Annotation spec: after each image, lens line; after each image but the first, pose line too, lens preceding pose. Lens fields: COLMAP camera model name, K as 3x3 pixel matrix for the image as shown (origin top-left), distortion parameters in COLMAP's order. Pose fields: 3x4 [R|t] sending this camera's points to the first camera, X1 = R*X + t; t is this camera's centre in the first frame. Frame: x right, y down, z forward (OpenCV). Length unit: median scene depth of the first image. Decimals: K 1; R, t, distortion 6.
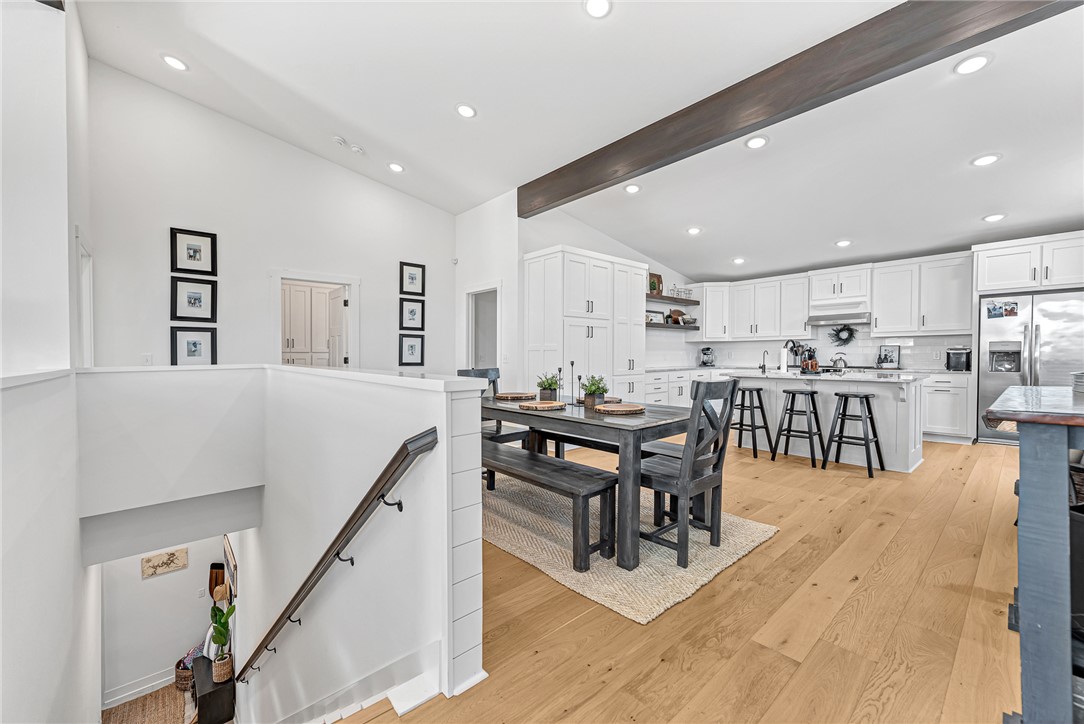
lens RADIAL K [[429.0, 0, 550.1], [0, 429.0, 367.8], [0, 0, 1]] dist [0.012847, -0.004058]
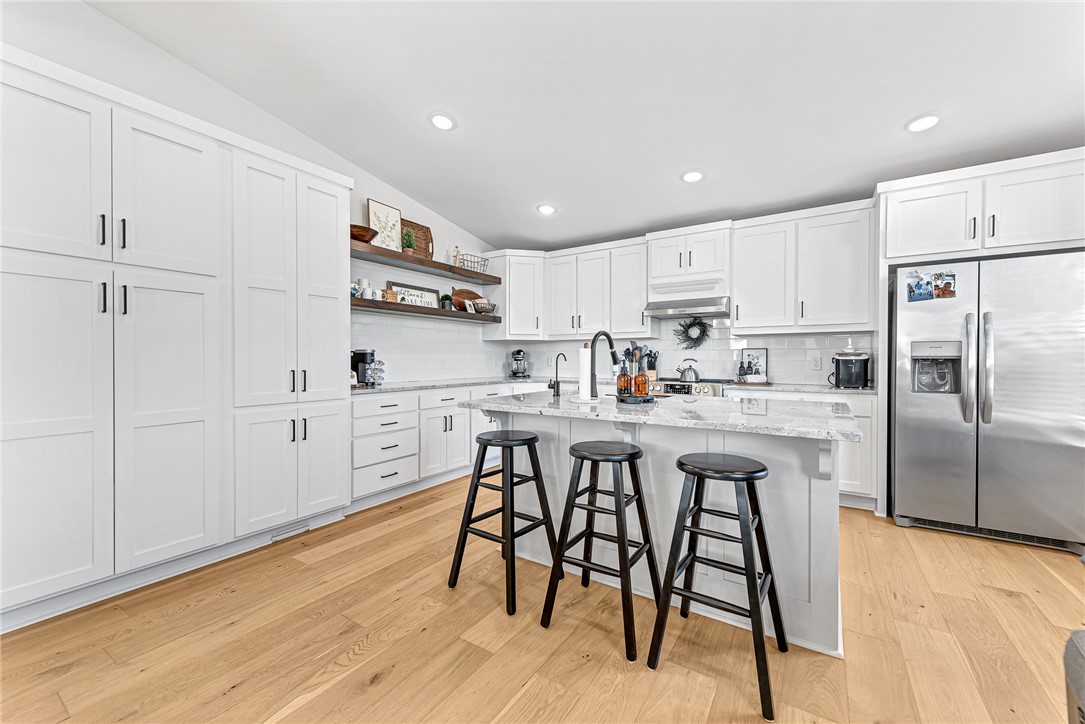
lens RADIAL K [[429.4, 0, 543.3], [0, 429.4, 367.3], [0, 0, 1]] dist [0.012847, -0.004058]
pose [[0.965227, 0.001299, 0.261410, 0.345874], [0.002002, 0.999922, -0.012362, -0.017050], [-0.261405, 0.012455, 0.965149, 0.514232]]
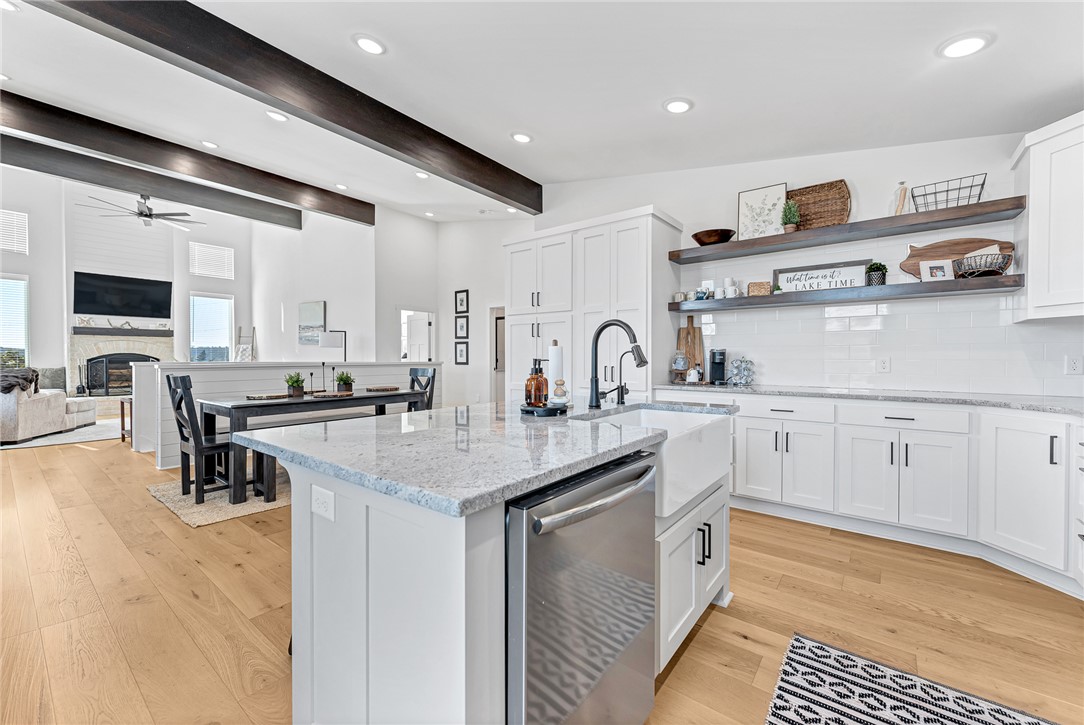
lens RADIAL K [[429.0, 0, 544.1], [0, 429.0, 362.9], [0, 0, 1]] dist [0.012847, -0.004058]
pose [[0.171304, 0.018123, -0.985052, 0.875118], [-0.033649, 0.999355, 0.012534, -0.030689], [0.984643, 0.030999, 0.171803, 0.848985]]
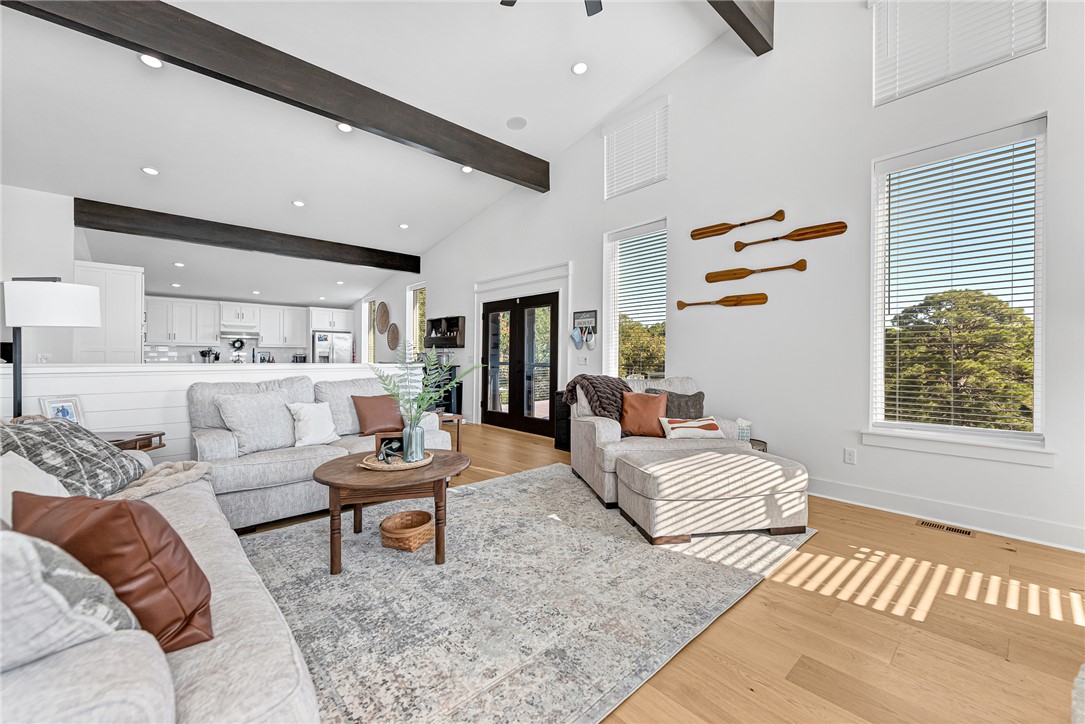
lens RADIAL K [[429.4, 0, 541.5], [0, 429.4, 361.2], [0, 0, 1]] dist [0.012847, -0.004058]
pose [[-0.001750, -0.004288, 0.999989, -1.122733], [0.026090, 0.999650, 0.004332, 0.009215], [-0.999658, 0.026097, -0.001638, -0.140702]]
